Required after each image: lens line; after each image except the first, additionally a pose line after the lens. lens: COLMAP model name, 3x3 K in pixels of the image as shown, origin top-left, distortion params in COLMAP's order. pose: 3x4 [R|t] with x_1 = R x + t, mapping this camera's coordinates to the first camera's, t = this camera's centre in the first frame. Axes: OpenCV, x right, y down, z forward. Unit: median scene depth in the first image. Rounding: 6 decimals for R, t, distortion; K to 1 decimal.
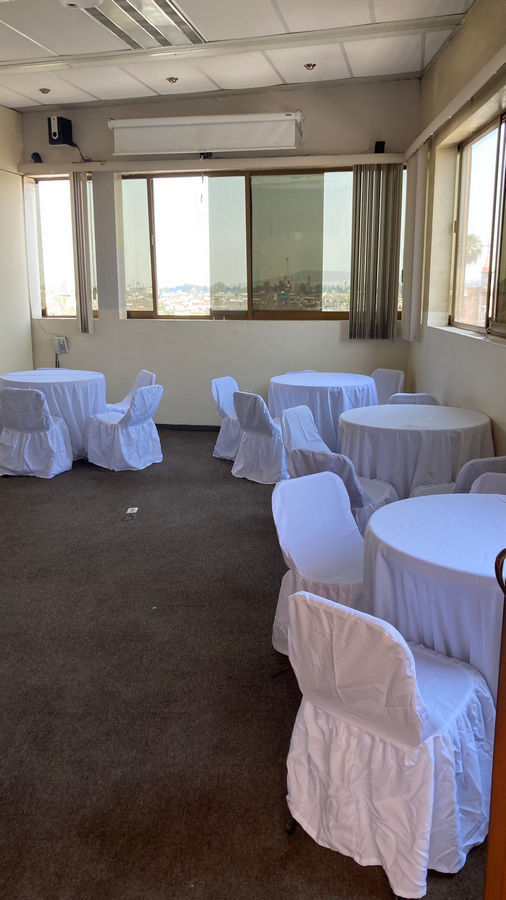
lens RADIAL K [[730.8, 0, 253.0], [0, 730.8, 450.0], [0, 0, 1]] dist [0.218354, -0.840640]
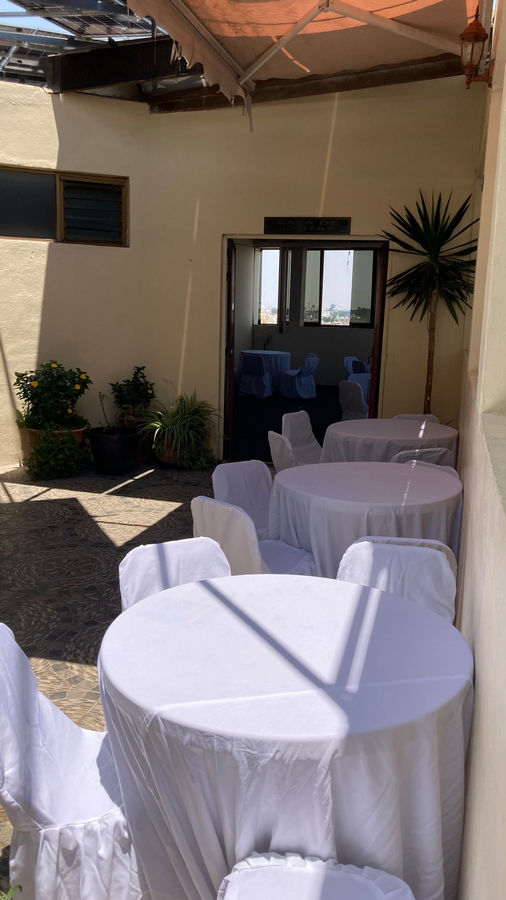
lens RADIAL K [[731.3, 0, 270.1], [0, 731.3, 467.3], [0, 0, 1]] dist [-0.014264, -0.004523]
pose [[0.977441, 0.075256, -0.197348, 0.133304], [-0.076615, 0.997060, 0.000753, 0.179202], [0.196824, 0.014383, 0.980333, -0.801829]]
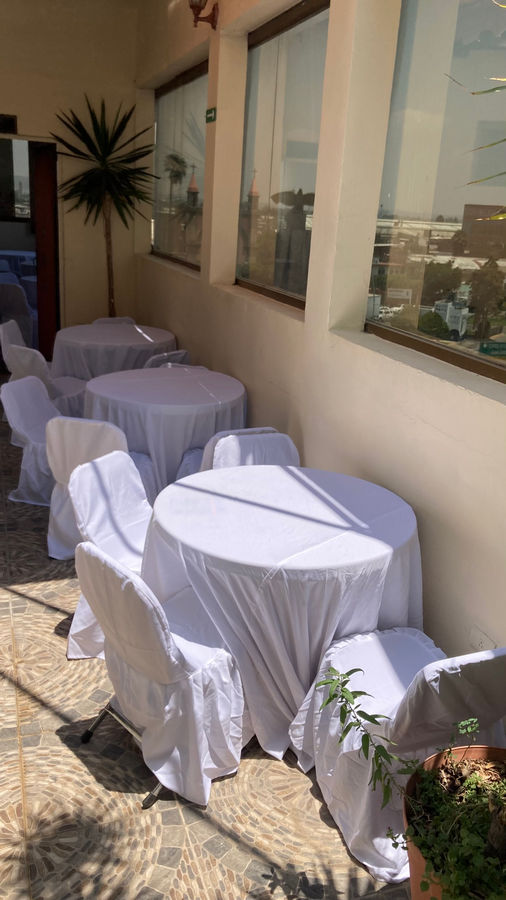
lens RADIAL K [[736.5, 0, 237.7], [0, 736.5, 455.7], [0, 0, 1]] dist [0.016688, -0.002887]
pose [[0.938276, -0.057239, 0.341117, -0.040568], [0.016361, 0.992453, 0.121530, 0.169064], [-0.345499, -0.108448, 0.932132, -0.872081]]
